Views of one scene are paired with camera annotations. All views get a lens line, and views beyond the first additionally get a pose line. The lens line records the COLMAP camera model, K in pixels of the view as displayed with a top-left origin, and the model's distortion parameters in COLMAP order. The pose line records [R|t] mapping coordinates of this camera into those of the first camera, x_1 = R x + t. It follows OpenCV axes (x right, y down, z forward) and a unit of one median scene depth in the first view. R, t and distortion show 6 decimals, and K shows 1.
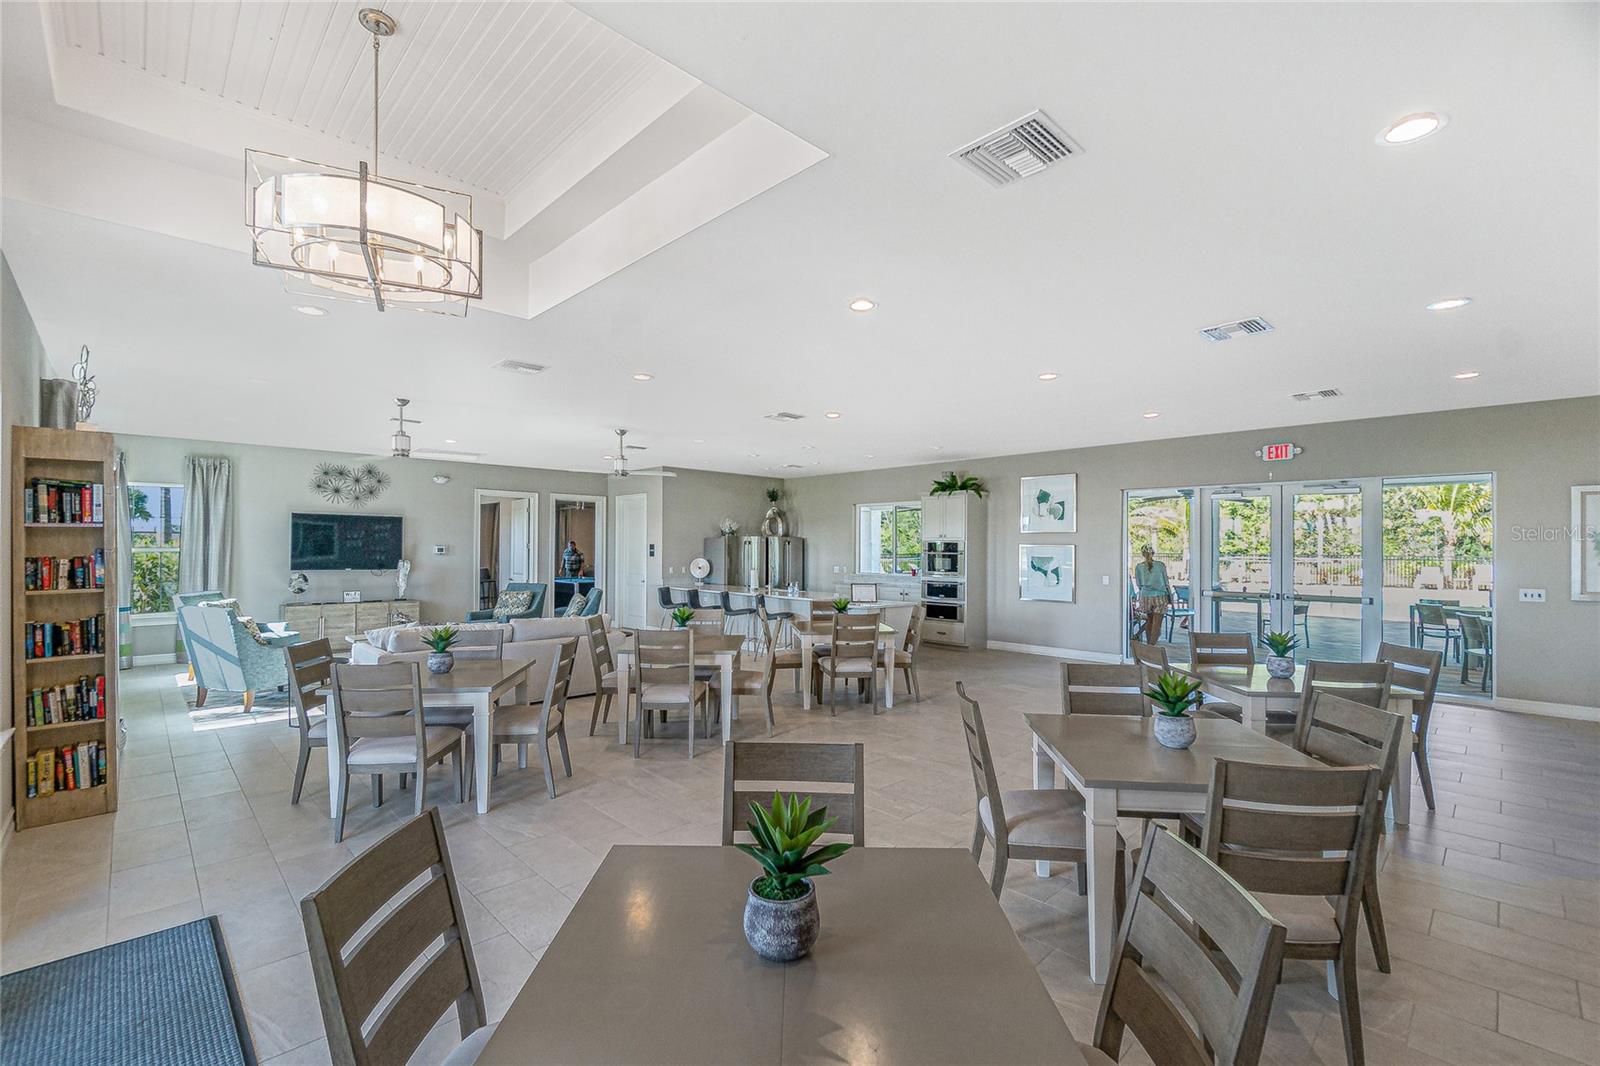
lens RADIAL K [[696.1, 0, 802.0], [0, 696.1, 539.2], [0, 0, 1]] dist [-0.002199, -0.000265]
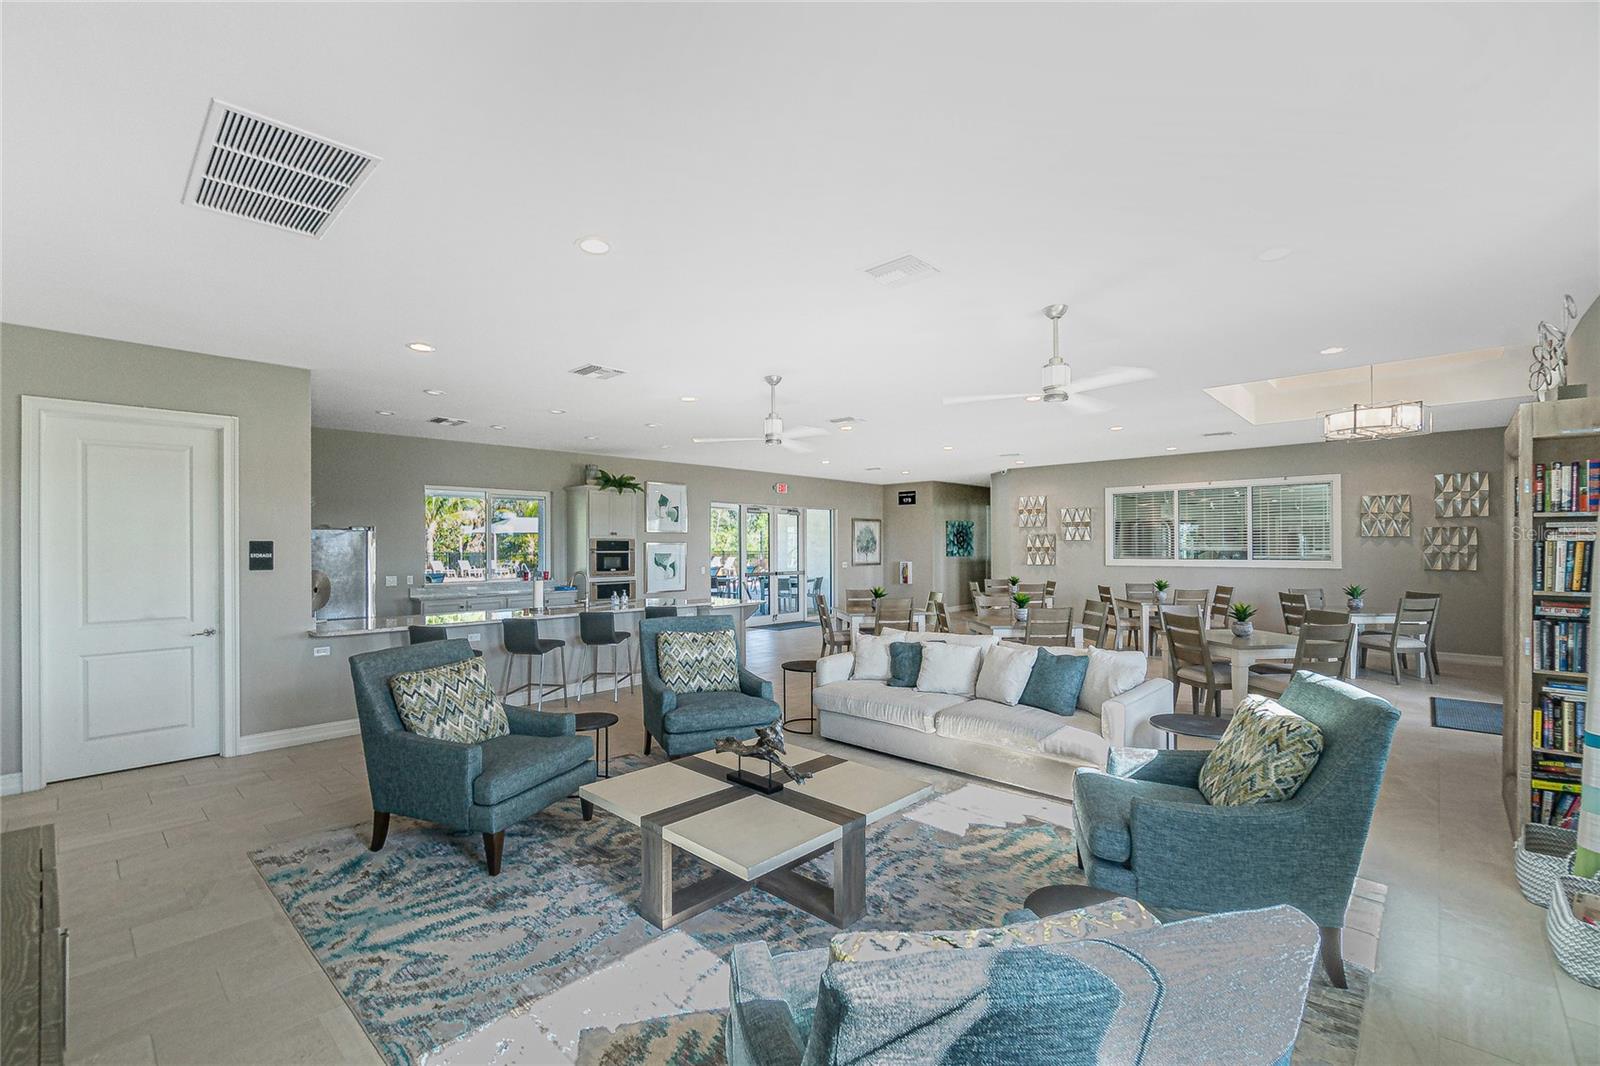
lens RADIAL K [[696.1, 0, 801.5], [0, 696.1, 543.5], [0, 0, 1]] dist [-0.002199, -0.000265]
pose [[-0.039335, 0.000334, 0.999226, -0.809196], [-0.005491, 0.999985, -0.000551, 0.008344], [-0.999211, -0.005508, -0.039333, 0.824800]]
